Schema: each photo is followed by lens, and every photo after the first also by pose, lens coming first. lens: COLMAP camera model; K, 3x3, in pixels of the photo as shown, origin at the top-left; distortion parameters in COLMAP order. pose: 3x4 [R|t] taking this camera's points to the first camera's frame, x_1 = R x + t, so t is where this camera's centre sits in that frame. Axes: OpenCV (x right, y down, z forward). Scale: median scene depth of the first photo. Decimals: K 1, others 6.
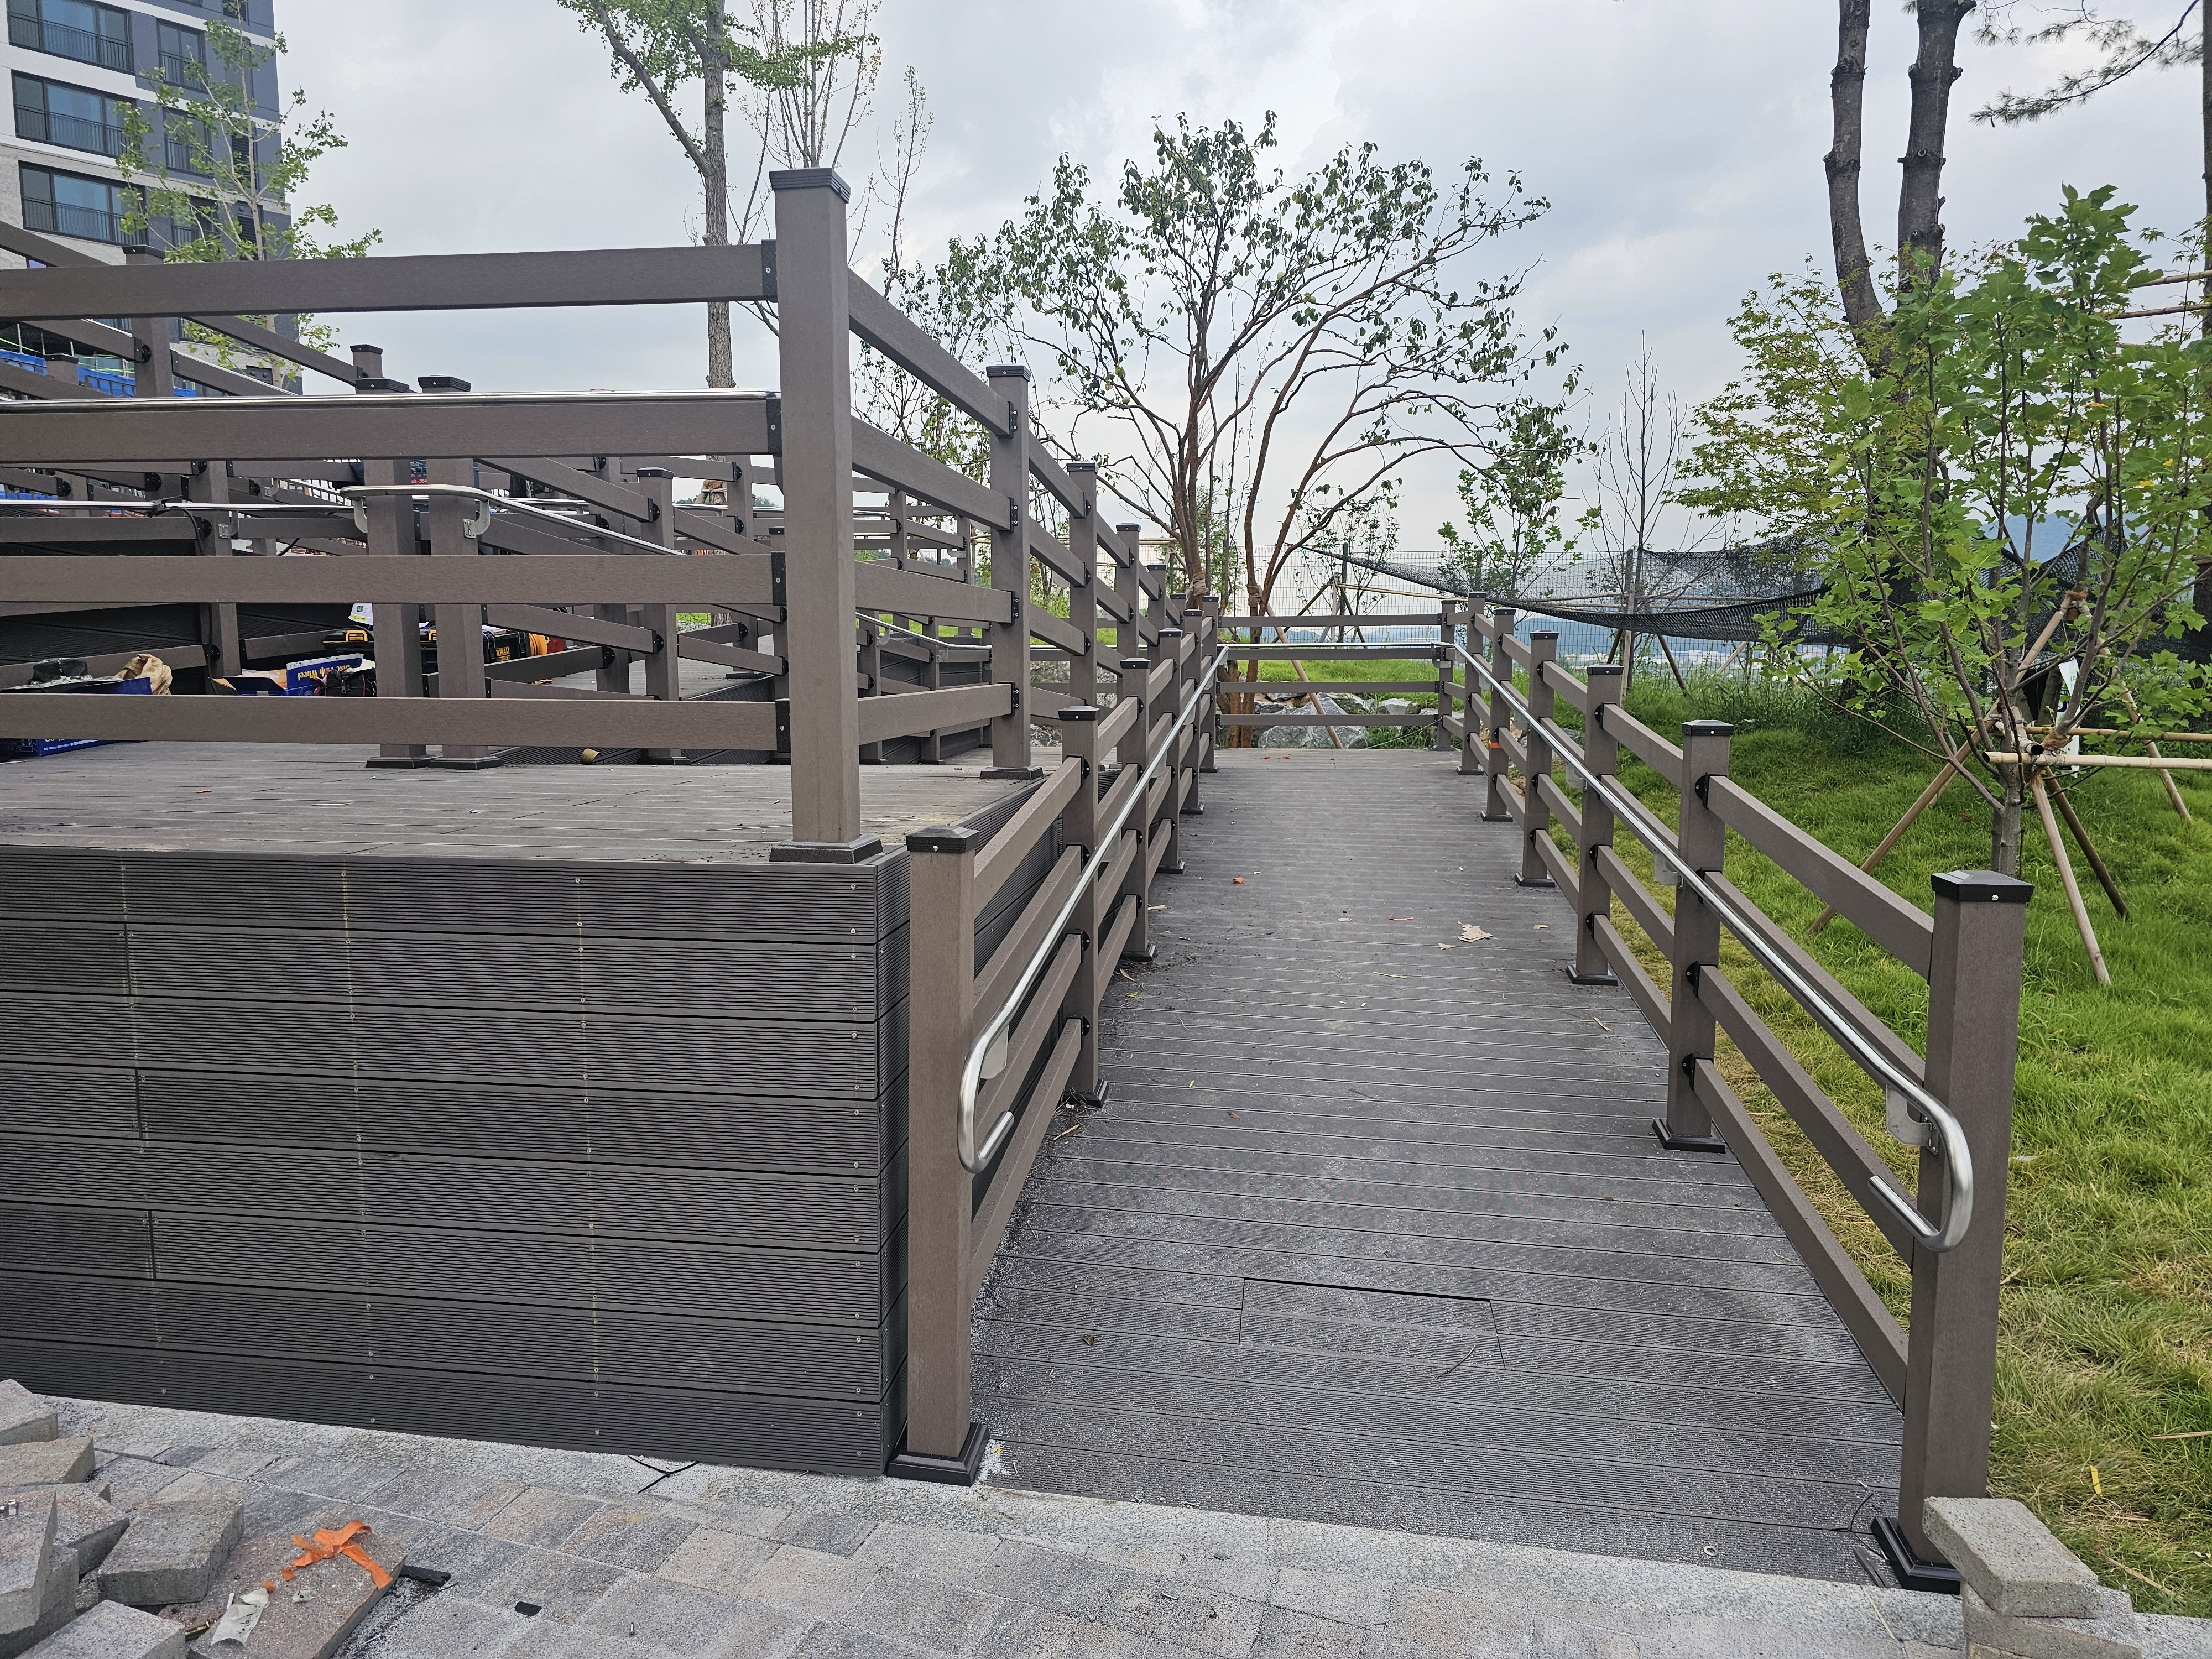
lens RADIAL K [[1494.4, 0, 1071.6], [0, 1494.4, 828.1], [0, 0, 1]] dist [0.076112, -0.089585]
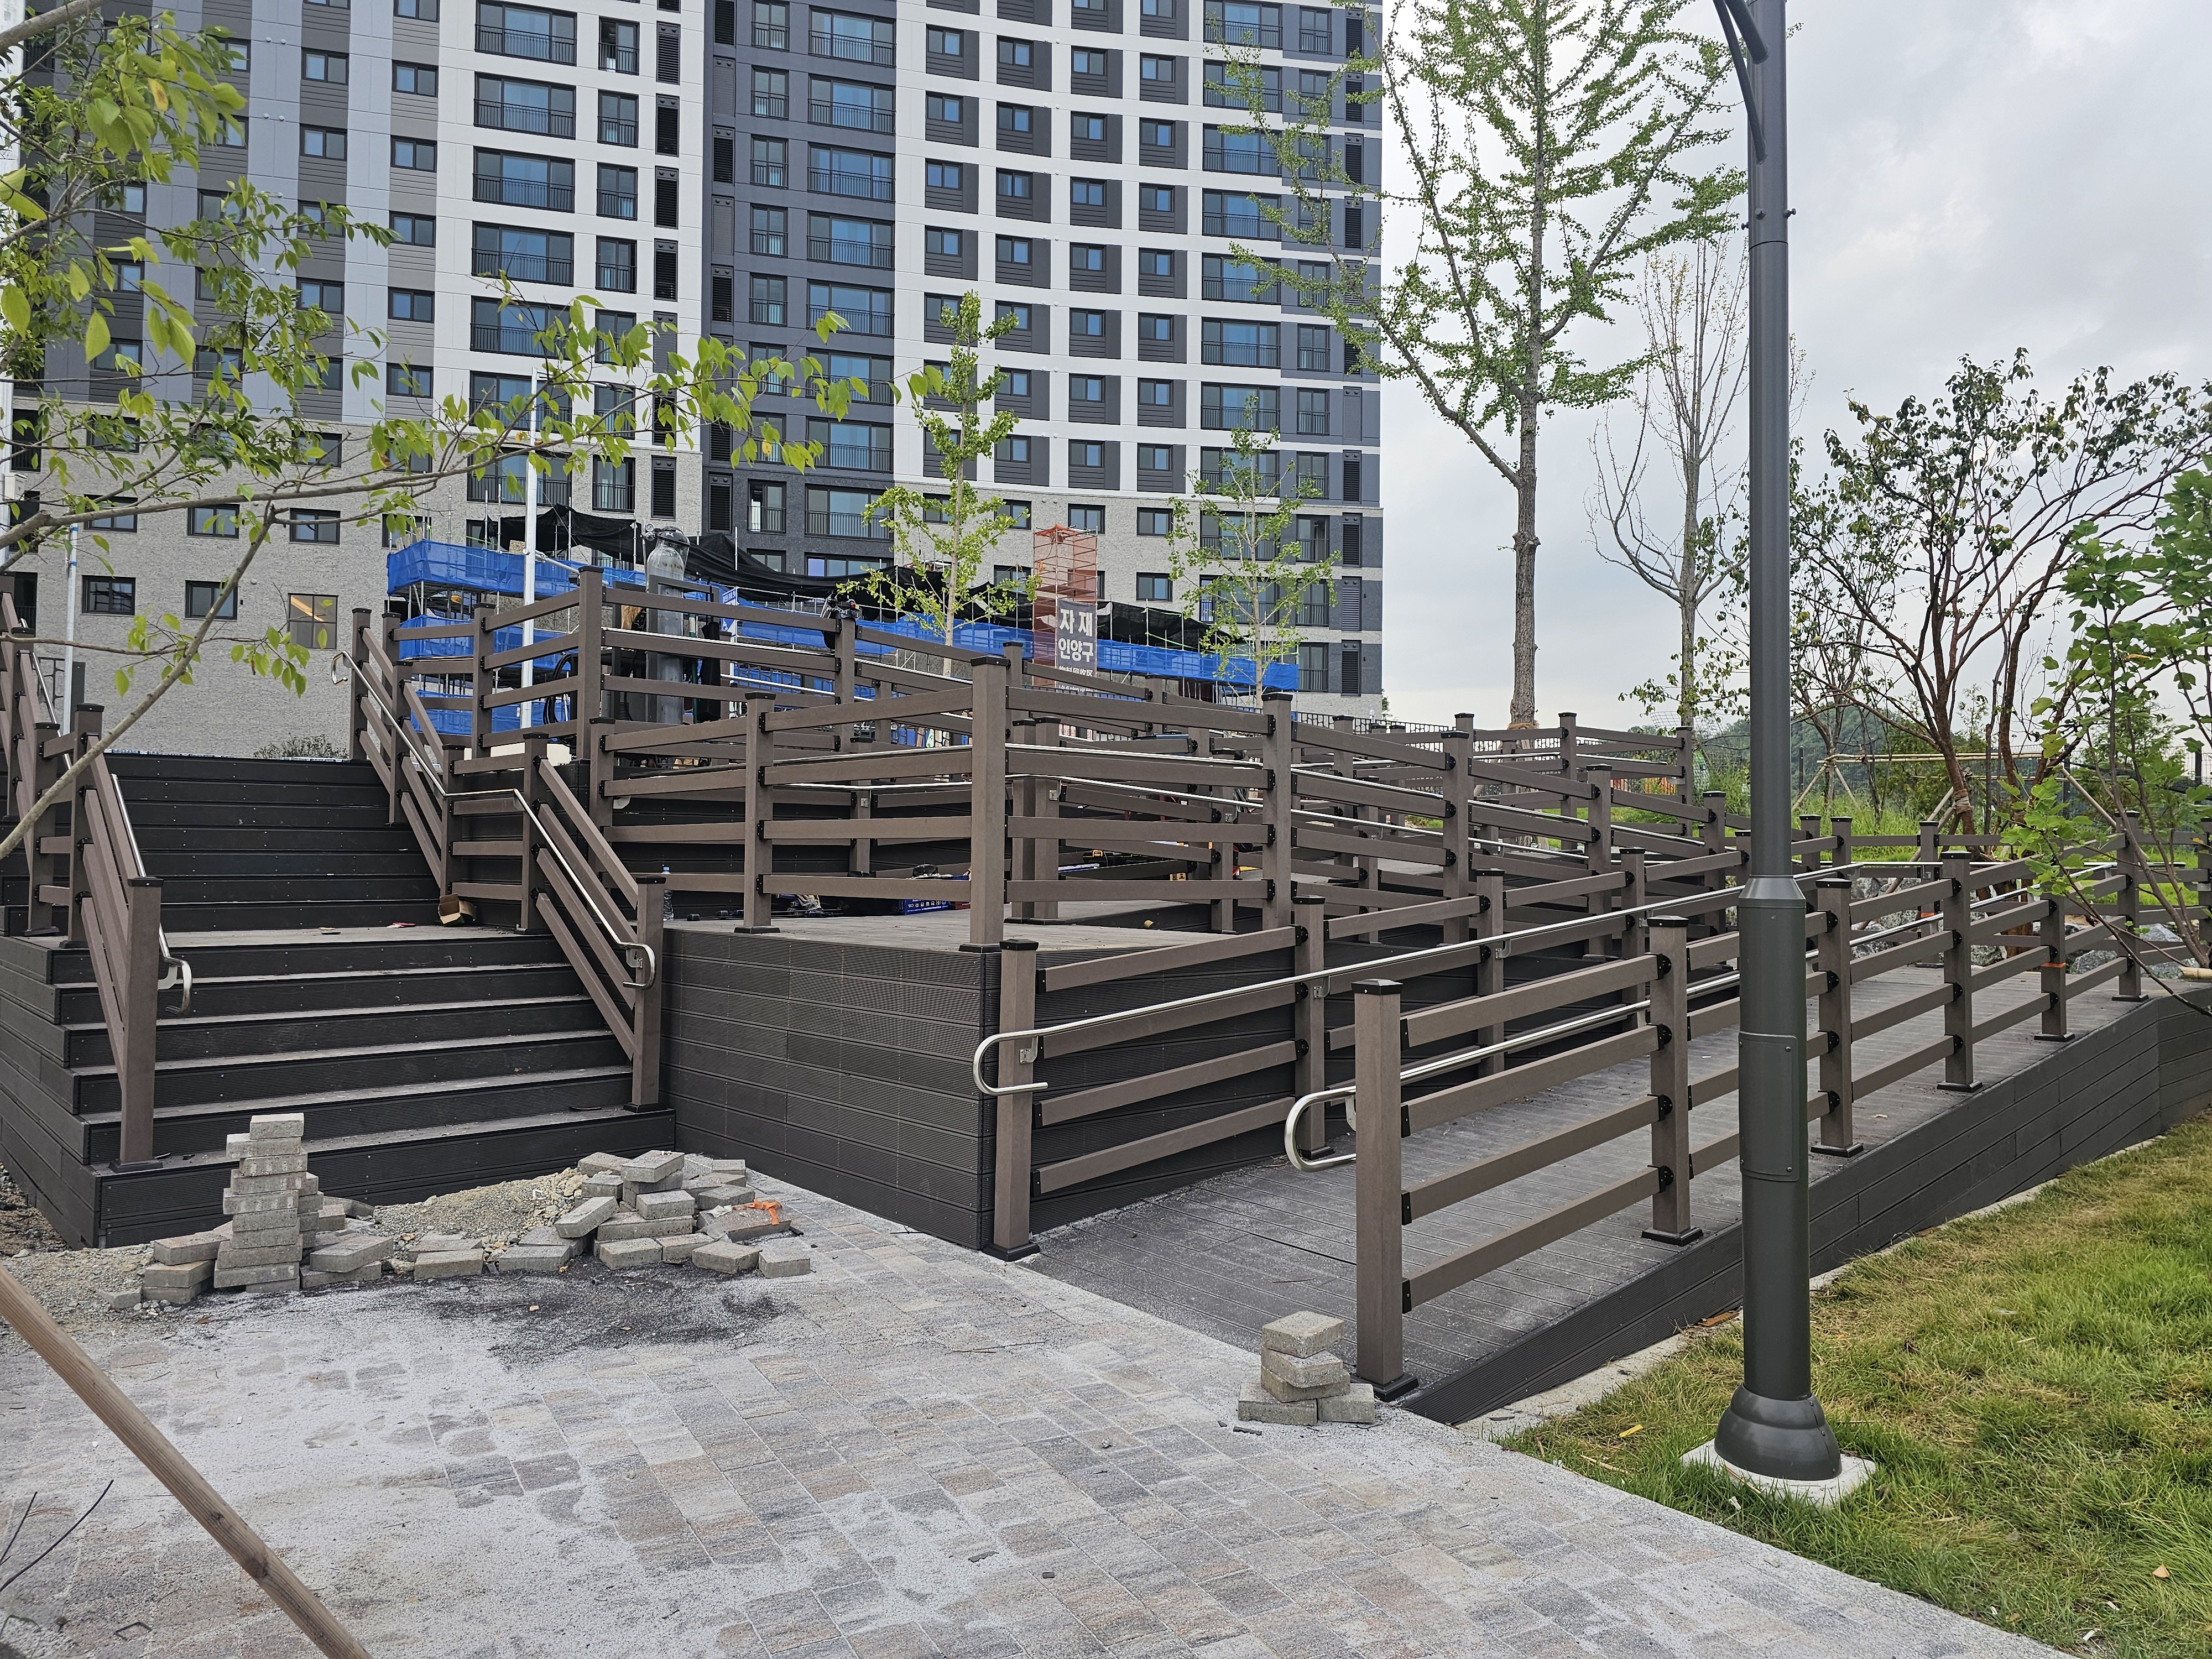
lens RADIAL K [[1522.7, 0, 1106.0], [0, 1522.7, 829.5], [0, 0, 1]] dist [0.069198, -0.102219]
pose [[0.763444, -0.009036, -0.645810, 0.826071], [-0.083652, 0.990097, -0.112742, 0.044943], [0.640433, 0.140095, 0.755128, -0.341470]]
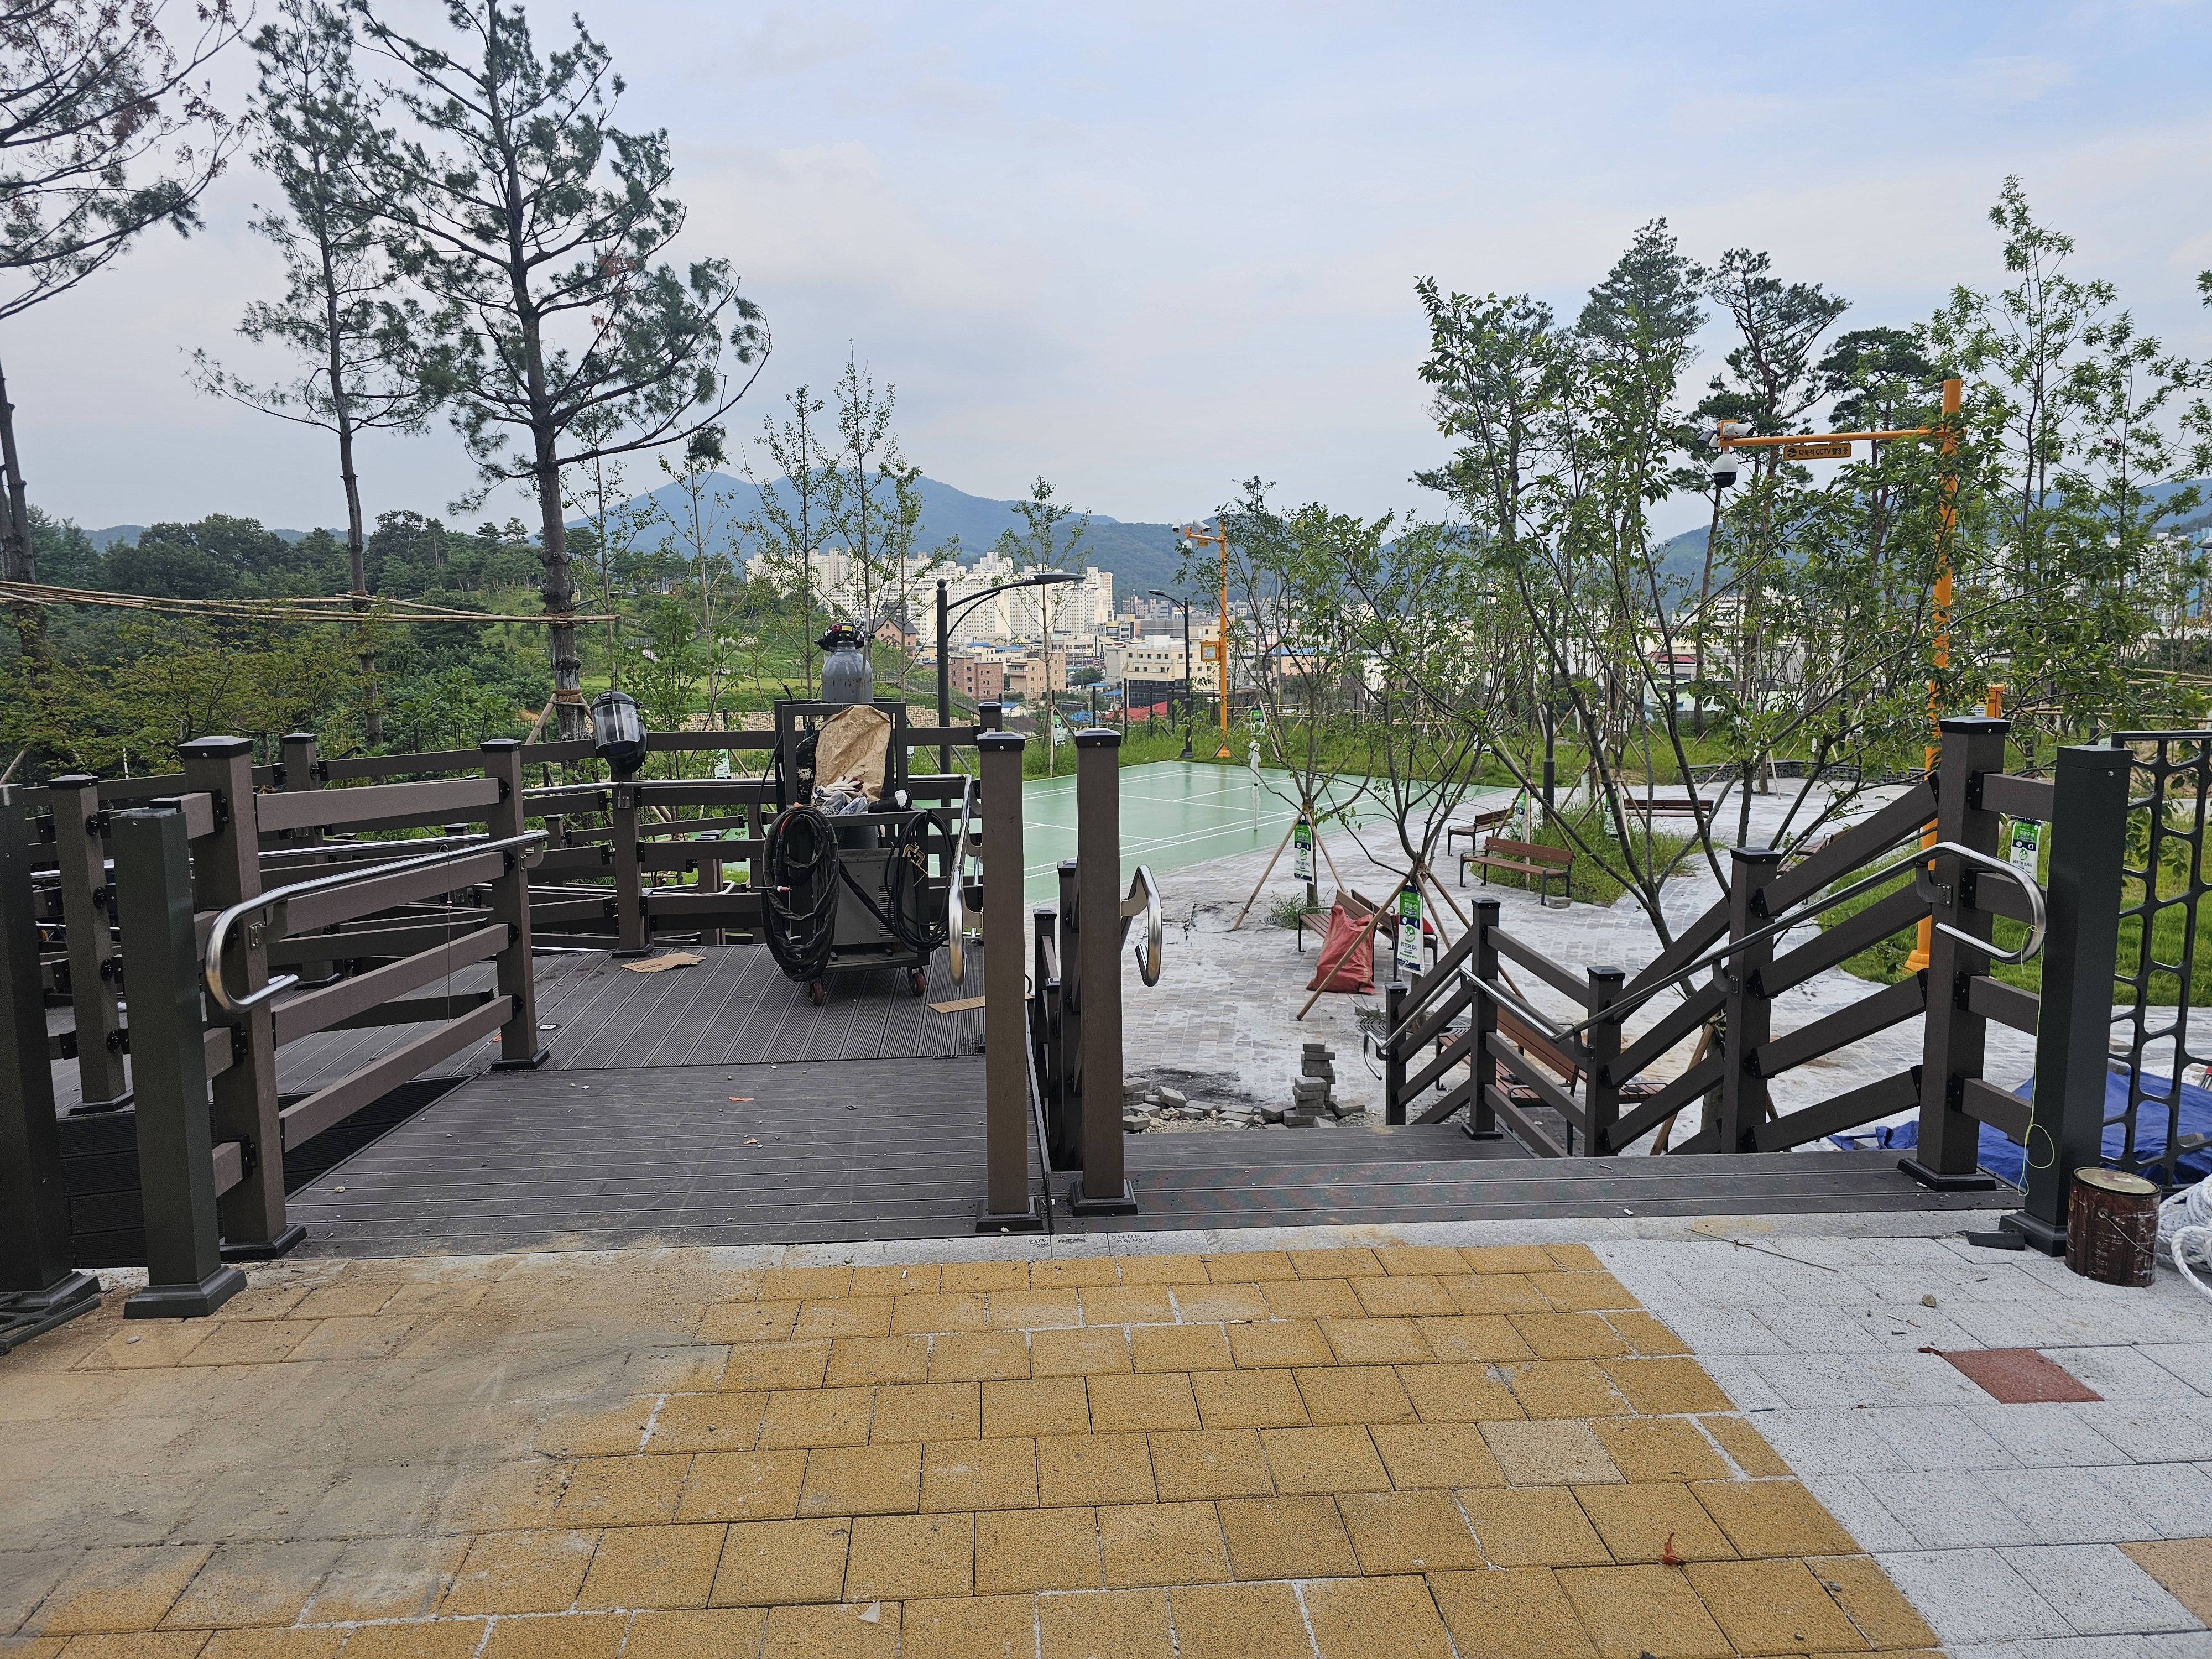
lens RADIAL K [[1522.7, 0, 1106.0], [0, 1522.7, 829.5], [0, 0, 1]] dist [0.069198, -0.102219]
pose [[-0.242604, -0.126129, 0.961891, -2.218717], [0.125864, 0.979040, 0.160123, -0.497141], [-0.961926, 0.159914, -0.221644, 0.821381]]
